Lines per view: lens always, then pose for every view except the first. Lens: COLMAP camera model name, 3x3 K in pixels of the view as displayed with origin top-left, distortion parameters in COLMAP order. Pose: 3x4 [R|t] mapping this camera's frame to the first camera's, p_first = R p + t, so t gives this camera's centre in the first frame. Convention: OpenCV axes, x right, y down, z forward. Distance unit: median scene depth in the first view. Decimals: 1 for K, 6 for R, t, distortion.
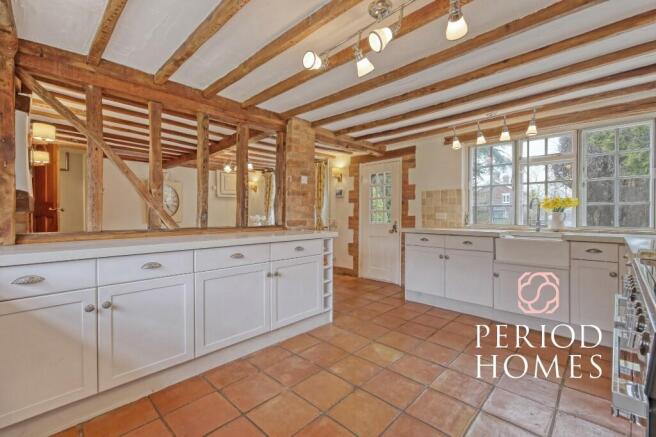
lens RADIAL K [[288.0, 0, 328.1], [0, 288.0, 215.7], [0, 0, 1]] dist [-0.000860, -0.000350]
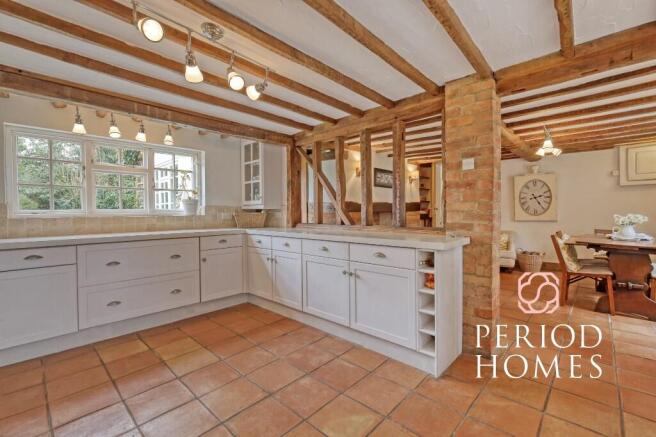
lens RADIAL K [[288.0, 0, 334.2], [0, 288.0, 217.8], [0, 0, 1]] dist [-0.000860, -0.000350]
pose [[0.008166, 0.021513, -0.999735, 0.839227], [0.001664, 0.999767, 0.021527, -0.017444], [0.999965, -0.001839, 0.008128, 0.949637]]
